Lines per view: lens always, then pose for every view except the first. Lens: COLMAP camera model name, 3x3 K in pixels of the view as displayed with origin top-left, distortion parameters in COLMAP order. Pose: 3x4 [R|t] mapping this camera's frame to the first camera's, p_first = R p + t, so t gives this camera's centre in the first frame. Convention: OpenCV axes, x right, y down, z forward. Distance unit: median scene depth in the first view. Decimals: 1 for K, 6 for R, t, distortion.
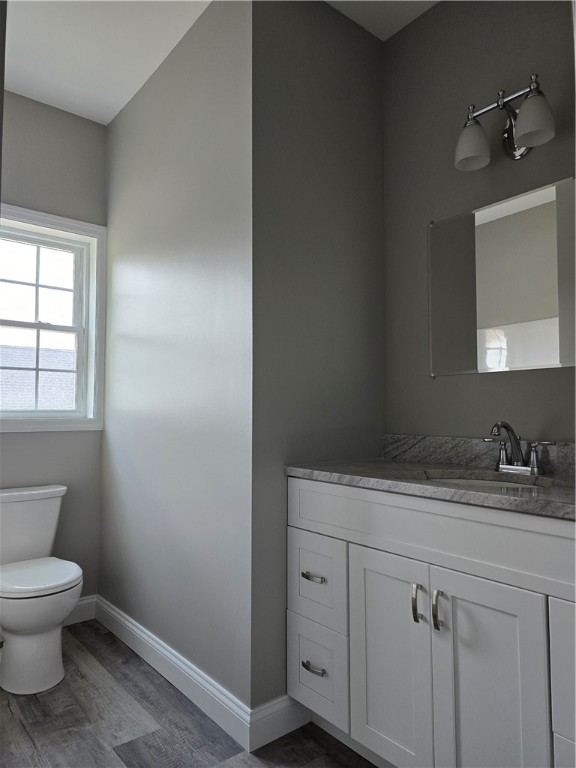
lens RADIAL K [[517.8, 0, 289.0], [0, 517.8, 383.5], [0, 0, 1]] dist [0.071301, -0.064632]
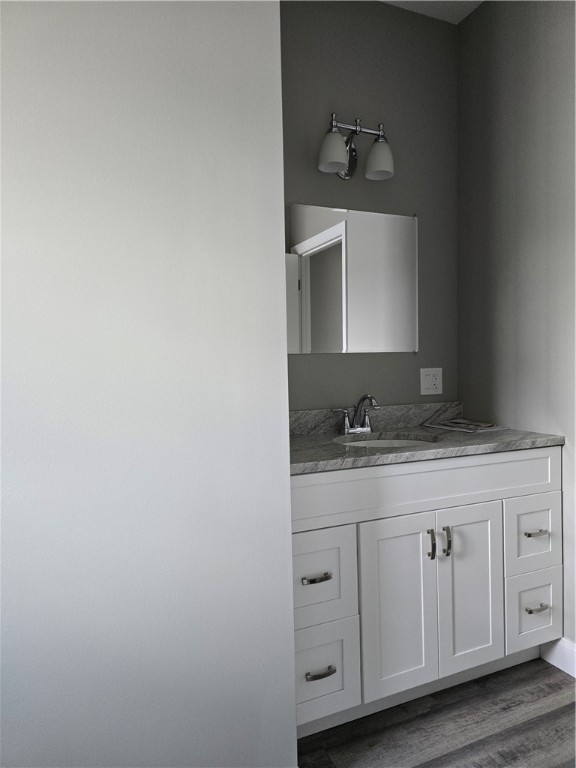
lens RADIAL K [[517.8, 0, 289.4], [0, 517.8, 386.7], [0, 0, 1]] dist [0.071301, -0.064632]
pose [[0.235057, -0.043224, 0.971020, -0.872544], [-0.040736, 0.997695, 0.054272, -0.006904], [-0.971128, -0.052312, 0.232754, 0.902566]]
